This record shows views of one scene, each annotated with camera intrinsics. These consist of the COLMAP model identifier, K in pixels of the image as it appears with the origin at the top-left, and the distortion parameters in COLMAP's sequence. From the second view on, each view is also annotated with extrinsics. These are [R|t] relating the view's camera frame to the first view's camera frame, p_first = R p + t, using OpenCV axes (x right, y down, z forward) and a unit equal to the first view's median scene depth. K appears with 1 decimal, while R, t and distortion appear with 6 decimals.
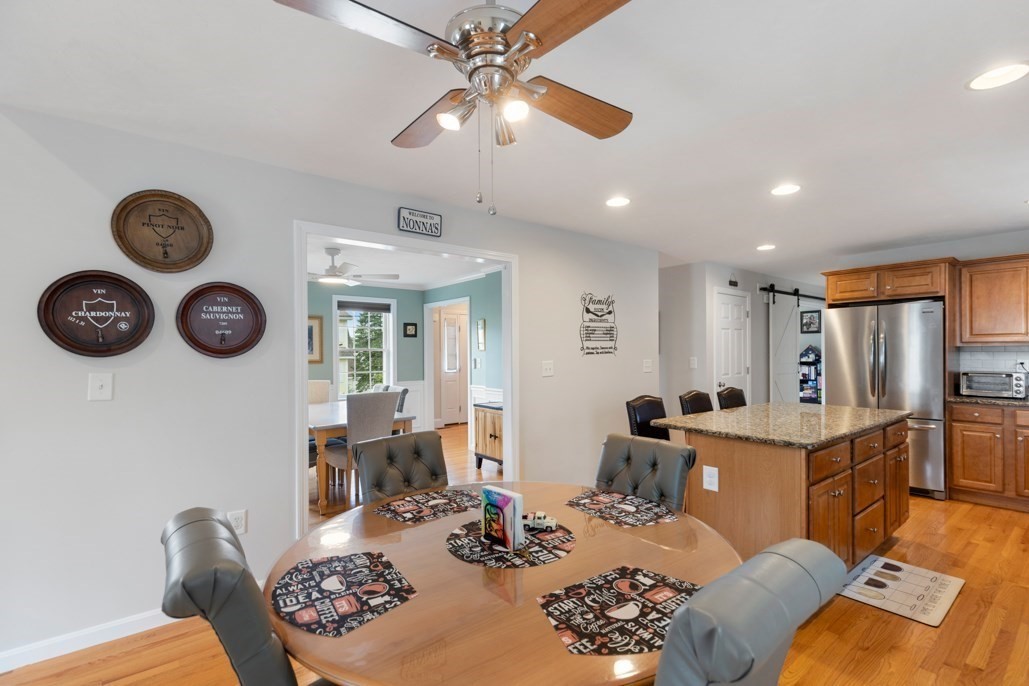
lens RADIAL K [[472.8, 0, 520.1], [0, 472.8, 349.5], [0, 0, 1]] dist [0.010443, -0.002895]
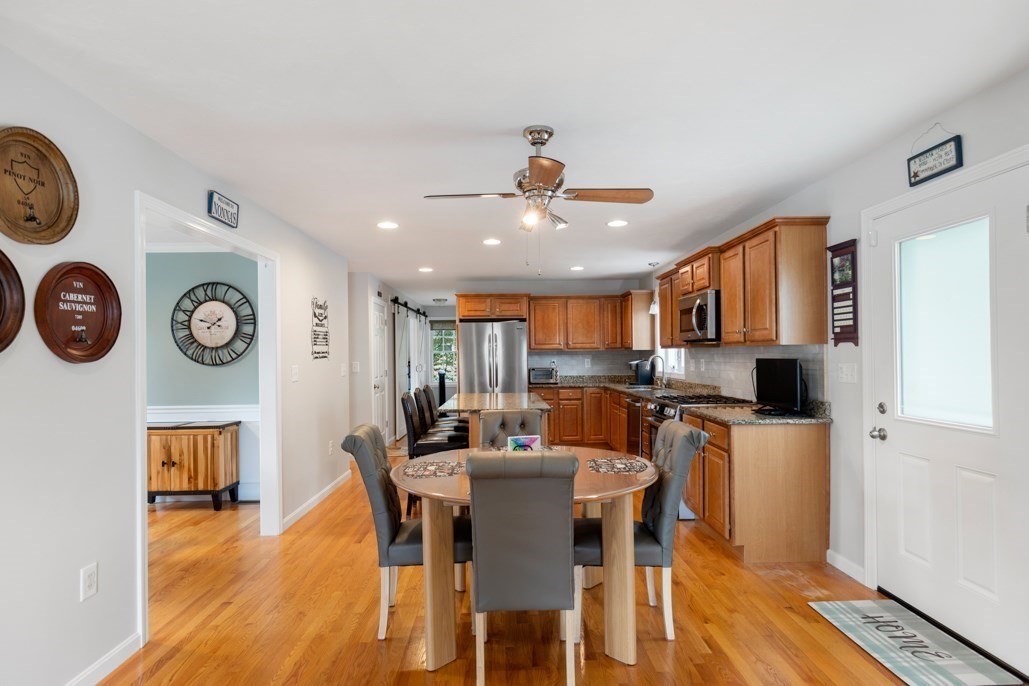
lens RADIAL K [[553.1, 0, 518.7], [0, 553.1, 348.6], [0, 0, 1]] dist [0.000215, 0.000781]
pose [[0.603750, 0.006611, 0.797146, -0.529096], [0.005343, 0.999910, -0.012340, 0.005684], [-0.797156, 0.011710, 0.603660, -0.047741]]
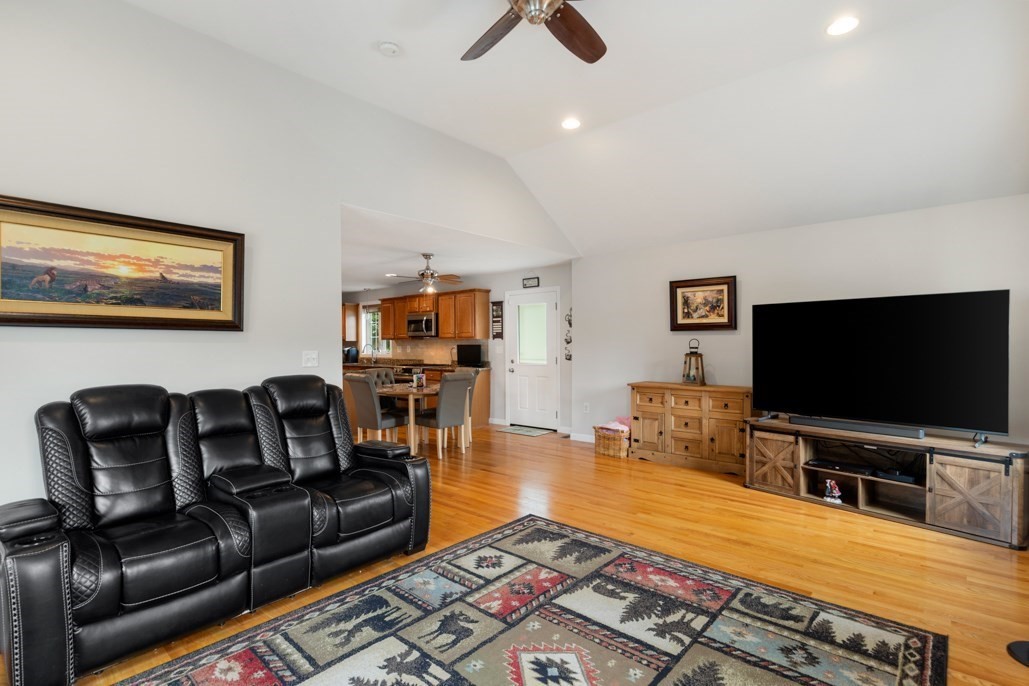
lens RADIAL K [[494.6, 0, 516.2], [0, 494.6, 346.4], [0, 0, 1]] dist [-0.001894, 0.001014]
pose [[-0.175366, 0.000066, 0.984503, -1.467992], [0.003521, 0.999994, 0.000560, 0.019182], [-0.984497, 0.003565, -0.175365, 0.308310]]
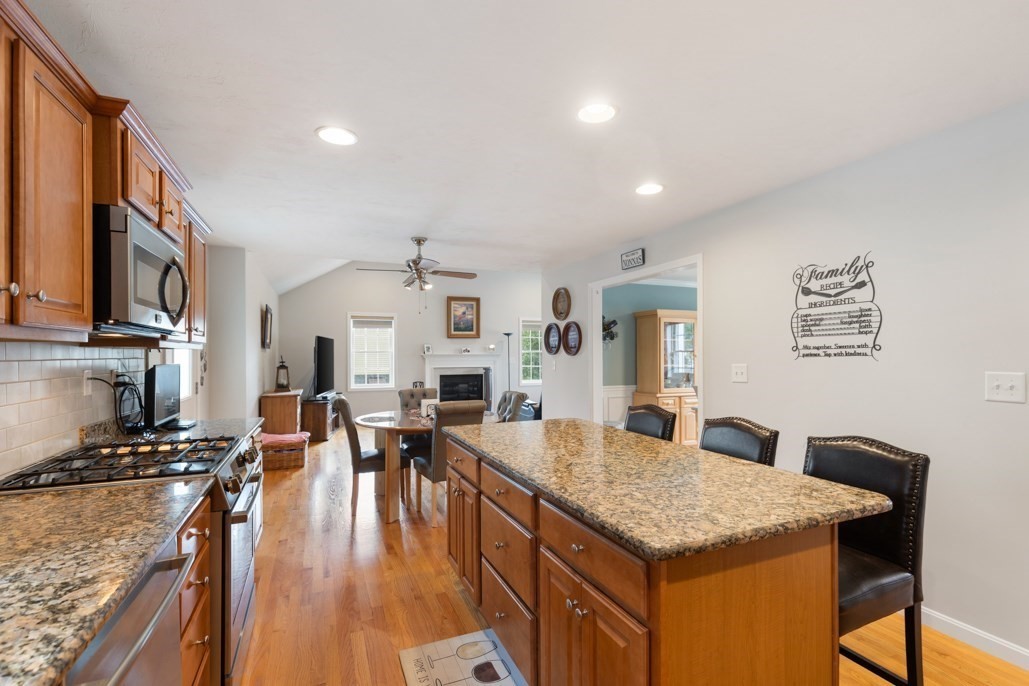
lens RADIAL K [[472.8, 0, 520.3], [0, 472.8, 353.2], [0, 0, 1]] dist [0.010443, -0.002895]
pose [[-0.264435, 0.004724, -0.964392, 0.905961], [0.009169, 0.999955, 0.002384, 0.000094], [0.964360, -0.008212, -0.264466, 0.786427]]
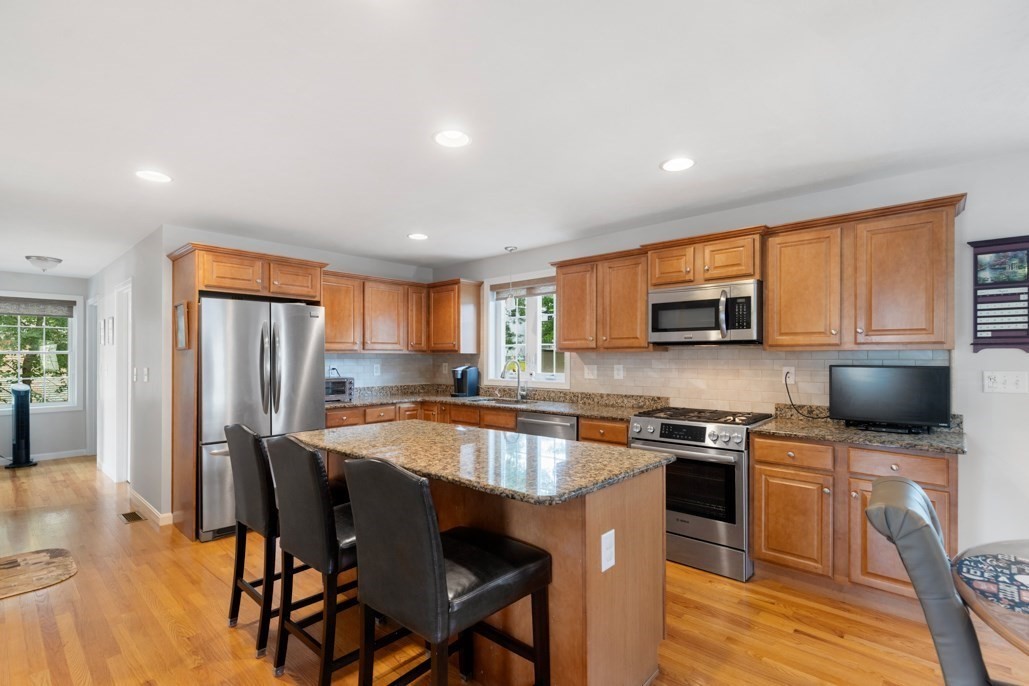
lens RADIAL K [[472.8, 0, 522.3], [0, 472.8, 350.4], [0, 0, 1]] dist [0.010443, -0.002895]
pose [[-0.166465, 0.018923, 0.985866, -0.136777], [-0.002661, 0.999804, -0.019640, 0.006160], [-0.986044, -0.005893, -0.166382, 0.744533]]
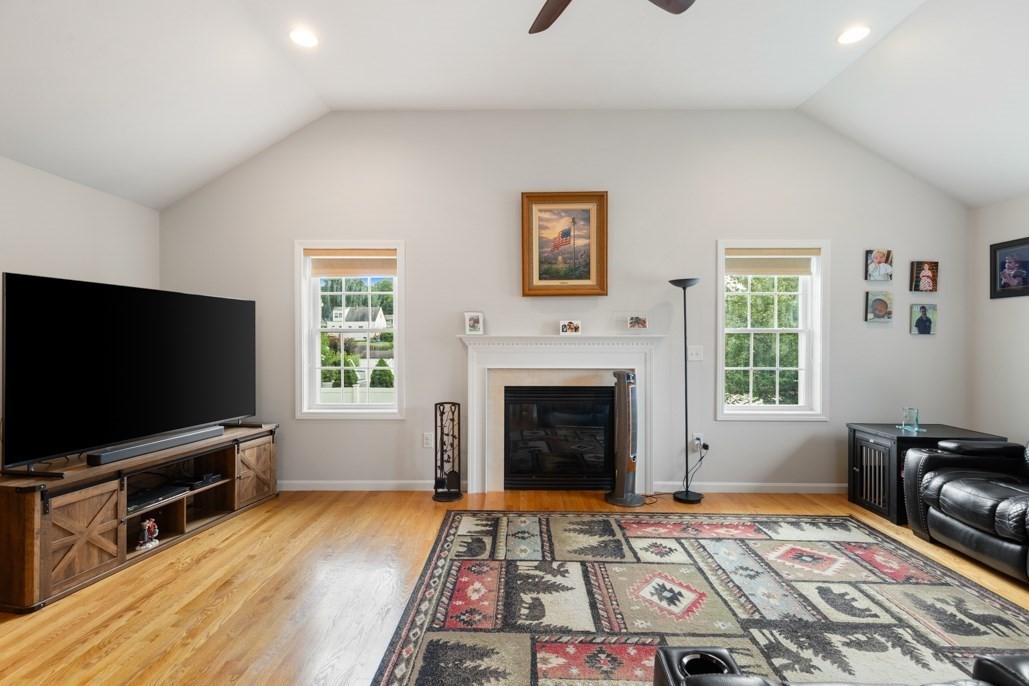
lens RADIAL K [[472.8, 0, 515.1], [0, 472.8, 331.2], [0, 0, 1]] dist [0.010443, -0.002895]
pose [[-0.634892, -0.008227, -0.772557, -0.475436], [0.007063, 0.999840, -0.016452, 0.013085], [0.772569, -0.015902, -0.634732, 0.420286]]
